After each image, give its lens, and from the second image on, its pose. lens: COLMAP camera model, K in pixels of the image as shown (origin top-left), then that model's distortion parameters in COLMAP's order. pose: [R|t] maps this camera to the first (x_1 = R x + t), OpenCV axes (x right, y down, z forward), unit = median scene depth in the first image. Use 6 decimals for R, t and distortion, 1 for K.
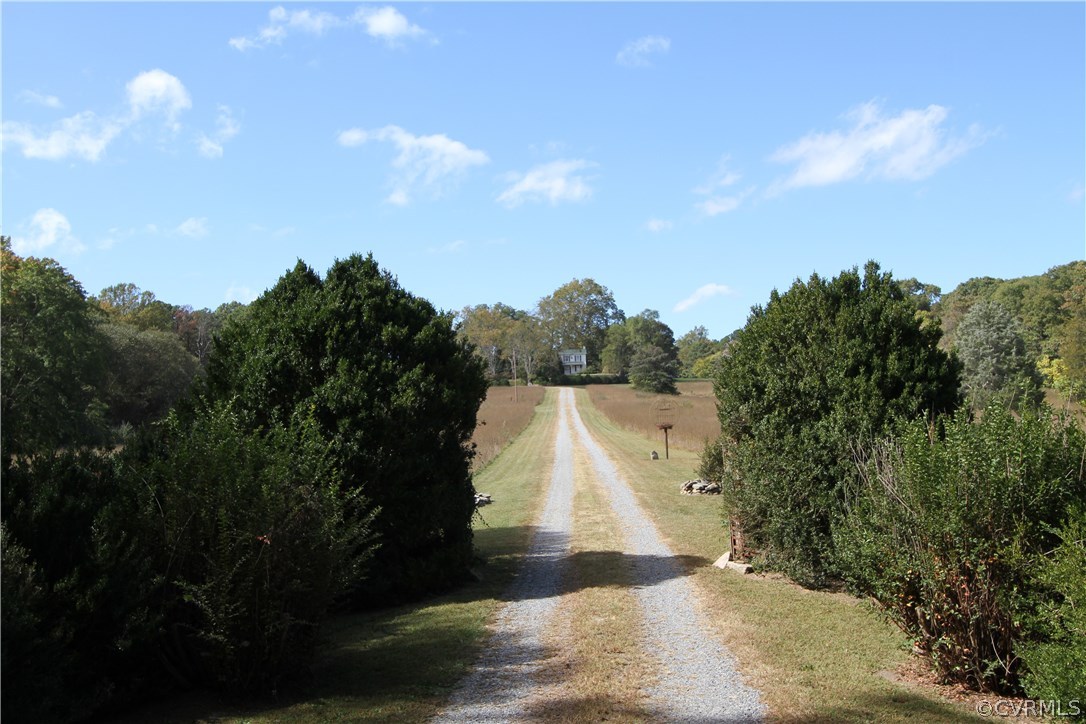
lens RADIAL K [[1070.5, 0, 547.8], [0, 1070.5, 361.6], [0, 0, 1]] dist [0.012900, -0.000259]
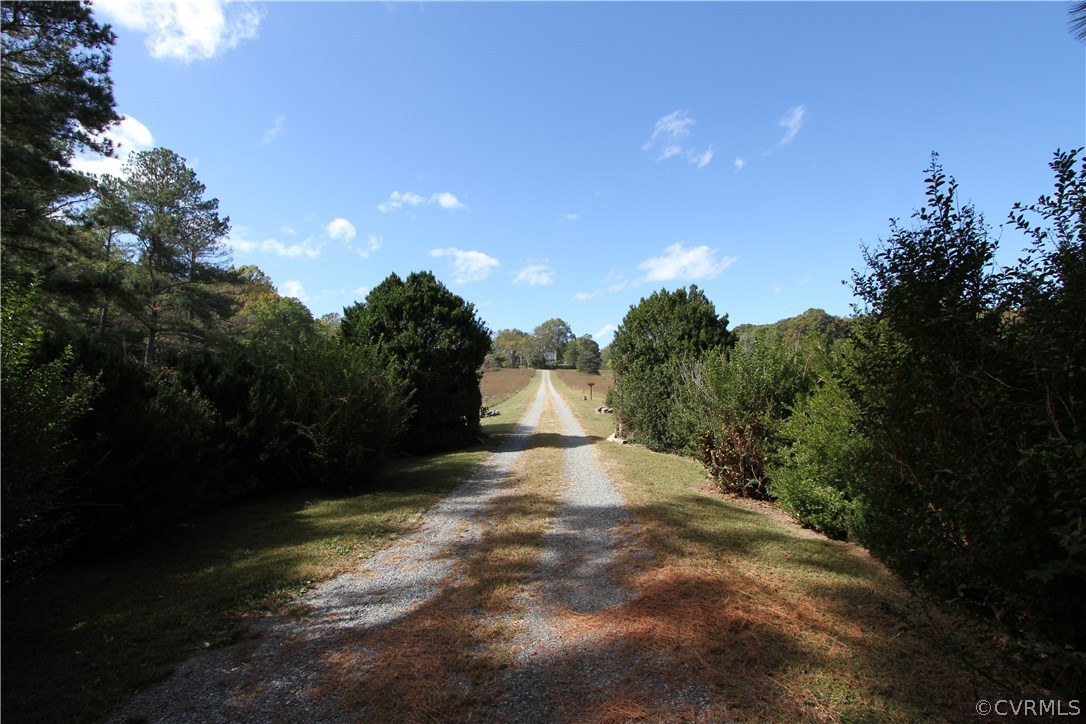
lens RADIAL K [[516.6, 0, 547.7], [0, 516.6, 362.3], [0, 0, 1]] dist [-0.021502, 0.005413]
pose [[0.999332, 0.031114, 0.019166, 0.030642], [-0.031269, 0.999480, 0.007828, 0.052245], [-0.018913, -0.008422, 0.999786, 0.089368]]
